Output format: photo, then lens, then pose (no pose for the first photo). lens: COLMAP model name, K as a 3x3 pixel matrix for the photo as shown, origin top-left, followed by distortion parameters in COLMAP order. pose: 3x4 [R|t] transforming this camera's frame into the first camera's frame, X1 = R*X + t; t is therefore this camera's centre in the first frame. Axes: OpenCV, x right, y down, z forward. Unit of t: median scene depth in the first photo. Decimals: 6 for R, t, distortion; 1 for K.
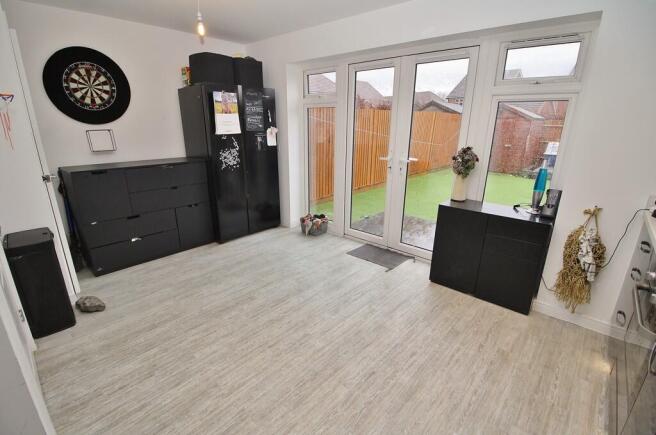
lens RADIAL K [[304.5, 0, 324.6], [0, 304.5, 215.4], [0, 0, 1]] dist [-0.011052, -0.003655]
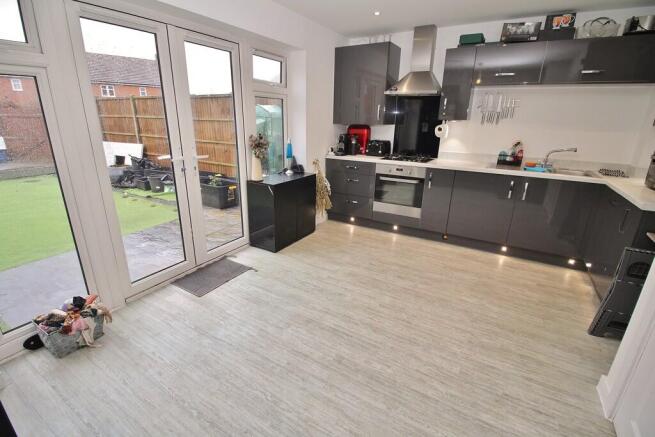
lens RADIAL K [[304.1, 0, 325.1], [0, 304.1, 215.9], [0, 0, 1]] dist [-0.011052, -0.003655]
pose [[-0.195893, -0.311770, 0.929745, -0.888909], [0.269473, 0.894499, 0.356728, -0.332801], [-0.942873, 0.320422, -0.091212, 1.107423]]
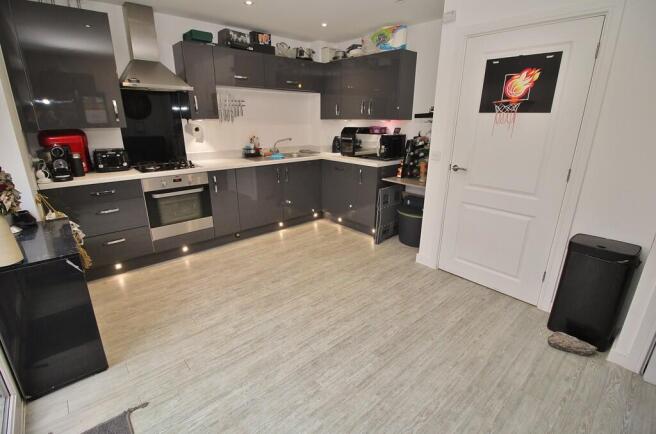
lens RADIAL K [[304.5, 0, 325.7], [0, 304.5, 215.6], [0, 0, 1]] dist [-0.011052, -0.003655]
pose [[-0.994549, -0.046571, 0.093294, -0.180240], [0.015039, 0.821299, 0.570300, -0.491002], [-0.103181, 0.568594, -0.816121, 1.606896]]
